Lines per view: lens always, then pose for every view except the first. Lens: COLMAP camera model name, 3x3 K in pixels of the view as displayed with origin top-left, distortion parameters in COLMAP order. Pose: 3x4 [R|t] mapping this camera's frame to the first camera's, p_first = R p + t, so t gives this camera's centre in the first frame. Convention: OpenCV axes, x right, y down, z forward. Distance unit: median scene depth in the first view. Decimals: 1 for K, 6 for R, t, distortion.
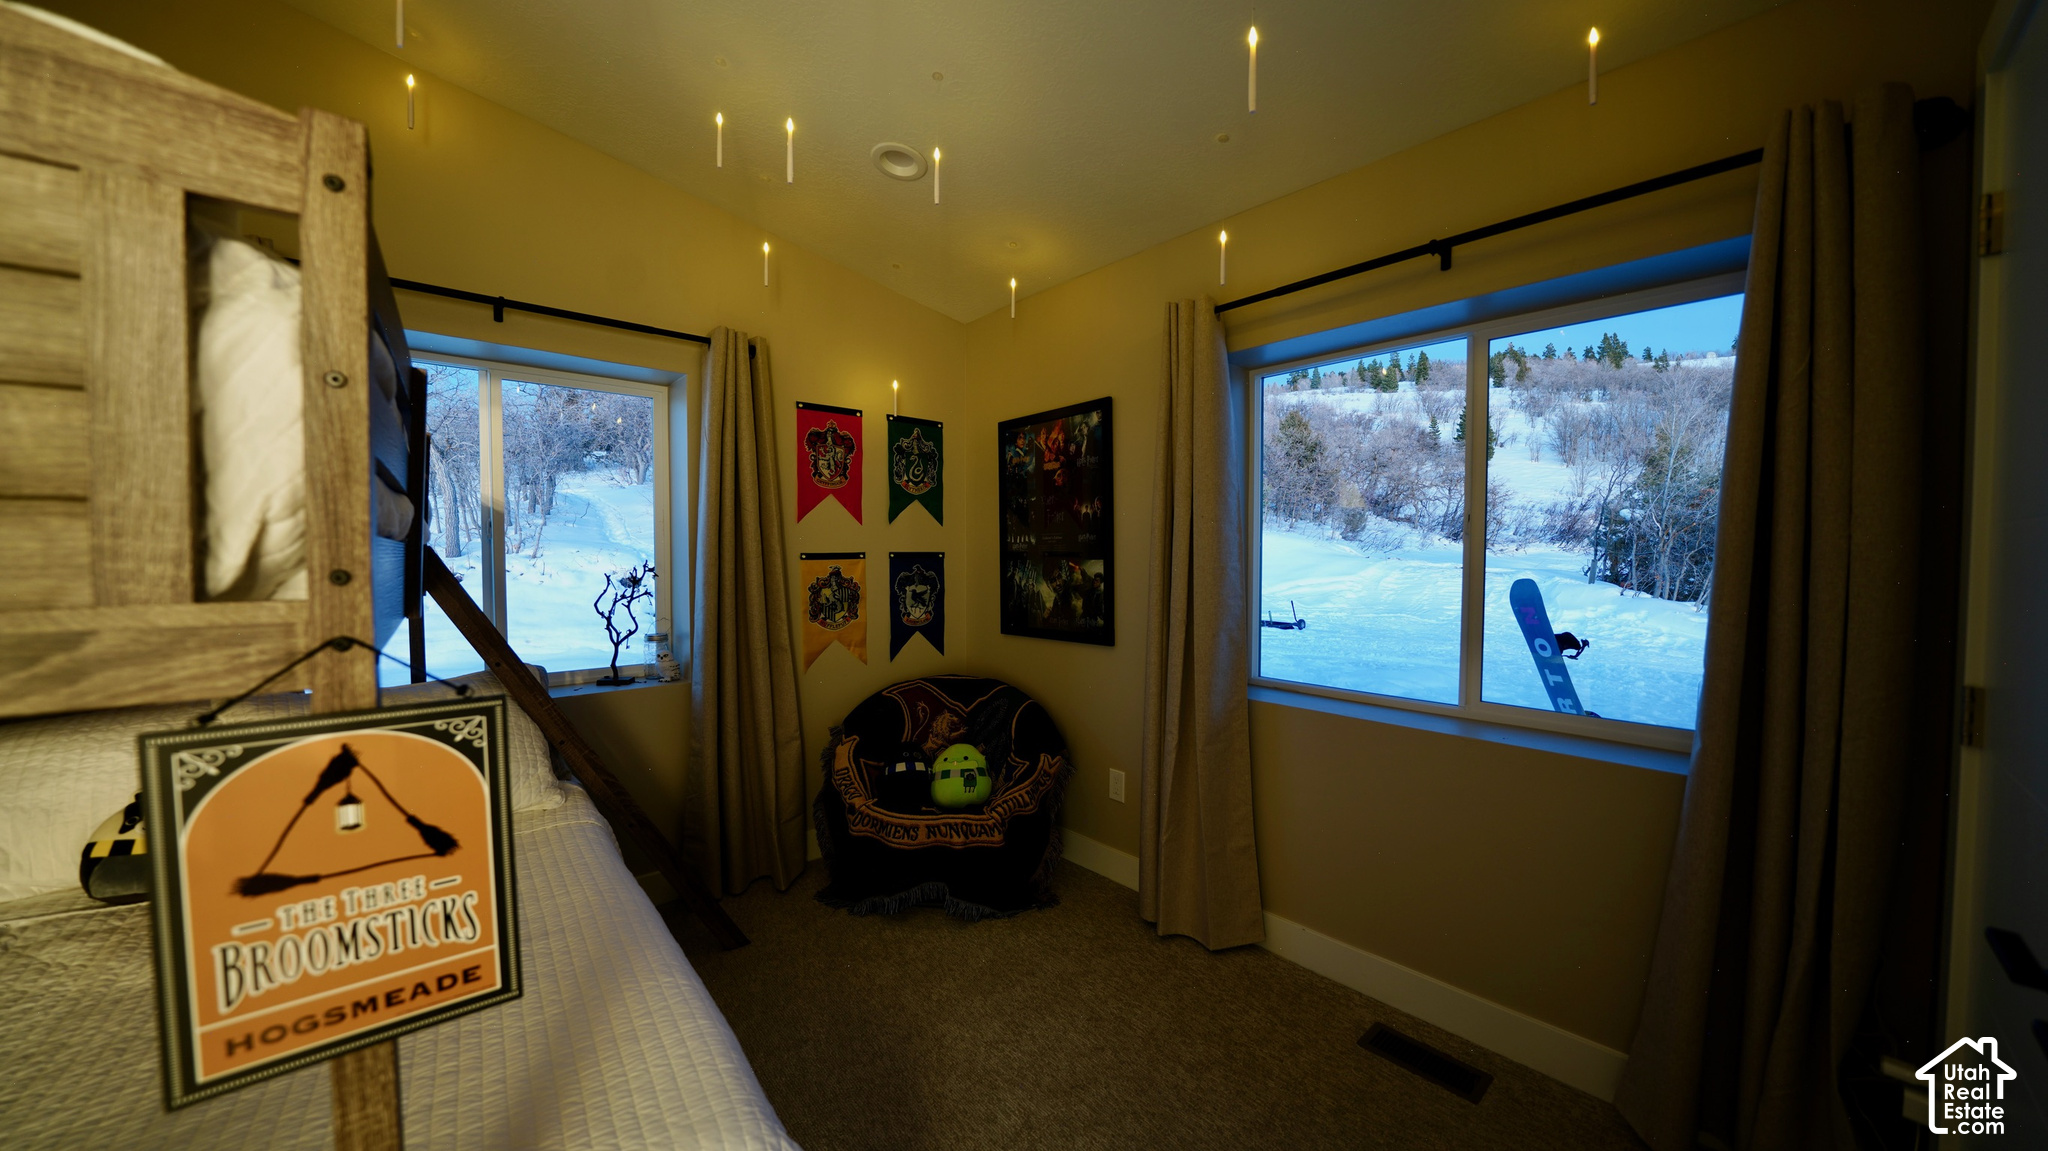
lens RADIAL K [[726.7, 0, 1017.6], [0, 726.7, 578.1], [0, 0, 1]] dist [-0.026697, 0.002670]
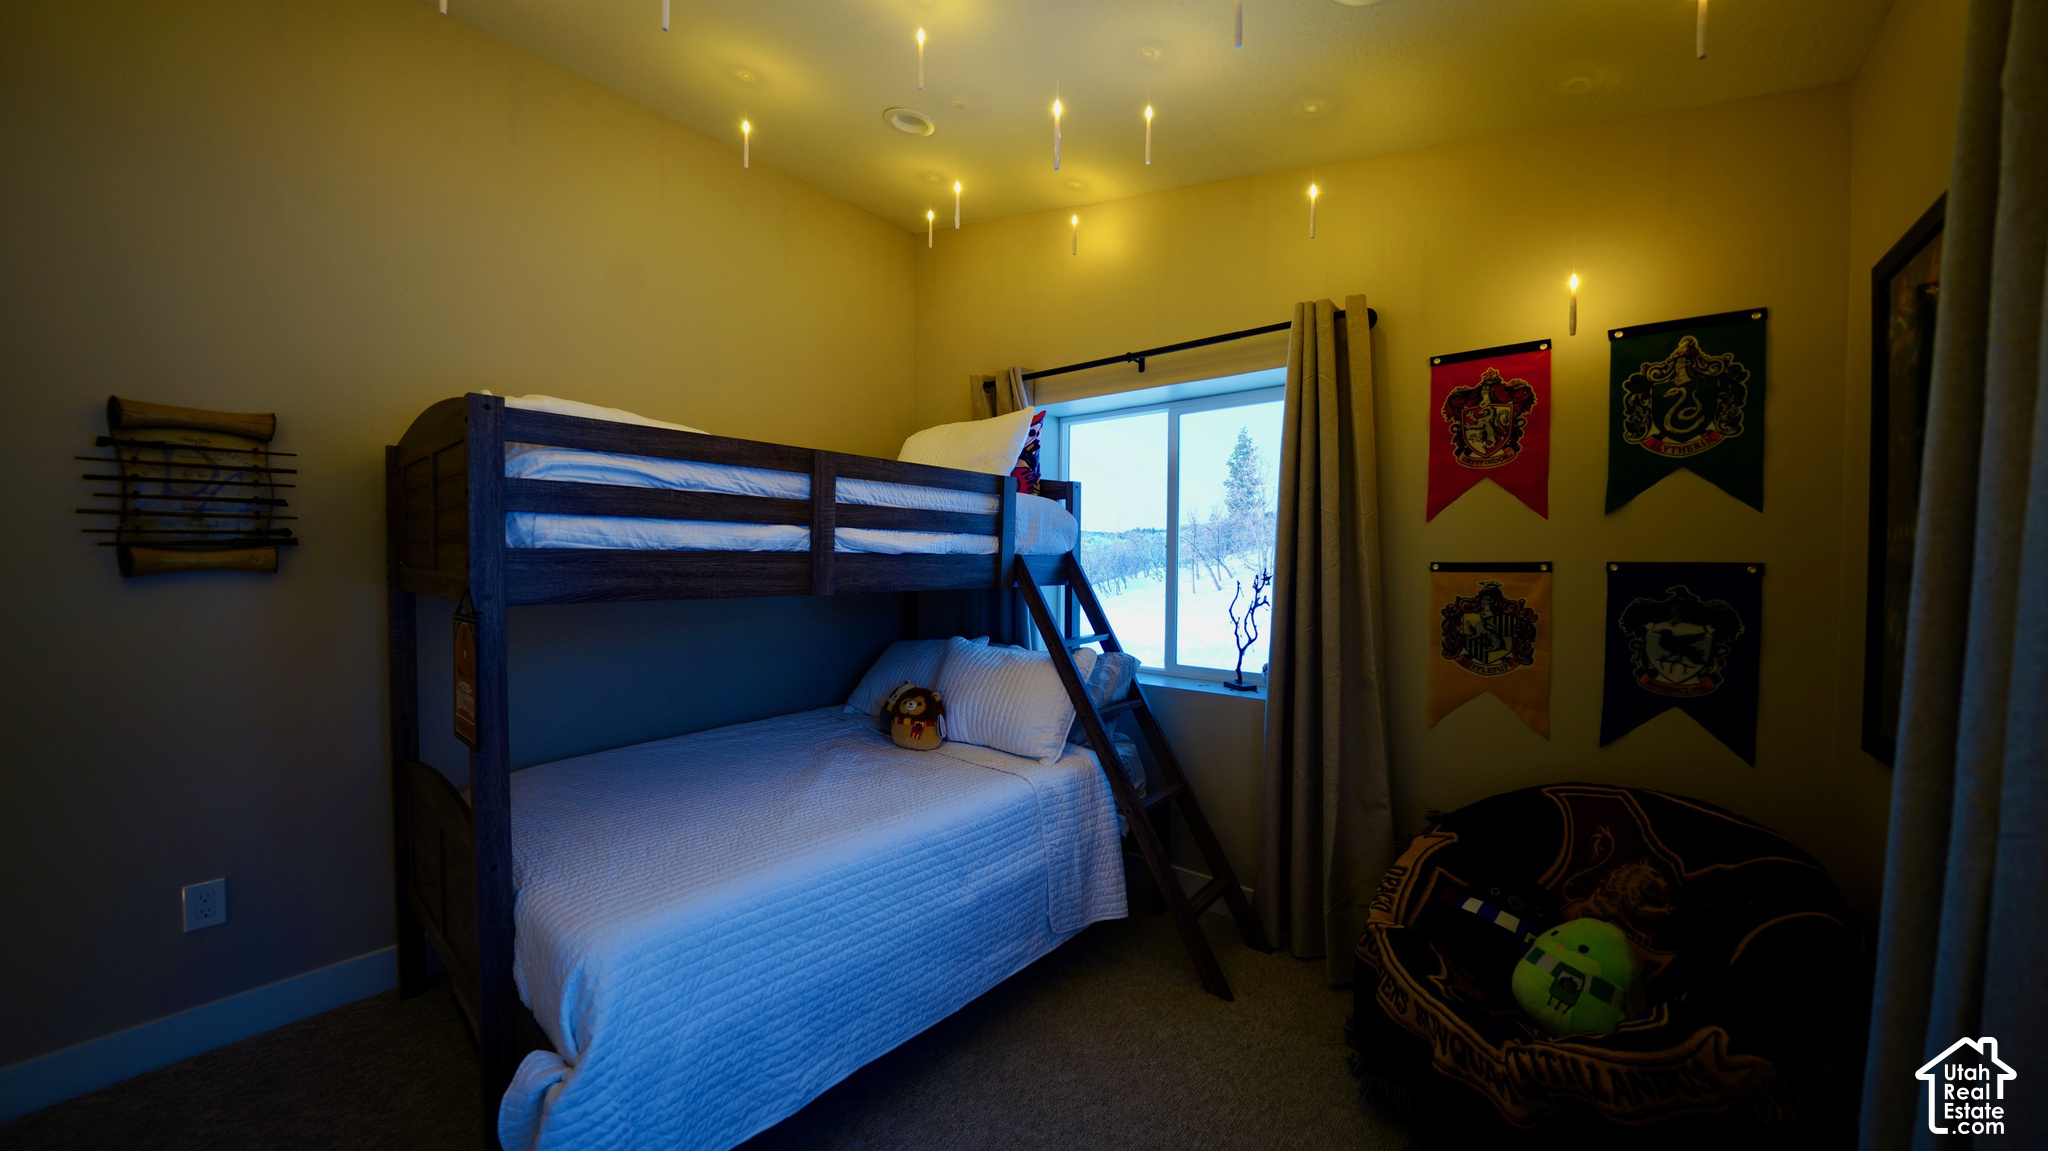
lens RADIAL K [[726.7, 0, 1017.6], [0, 726.7, 578.1], [0, 0, 1]] dist [-0.026697, 0.002670]
pose [[0.142714, 0.032114, -0.989243, 0.379465], [-0.036829, 0.998954, 0.027116, -0.023936], [0.989079, 0.032563, 0.143747, 0.504433]]
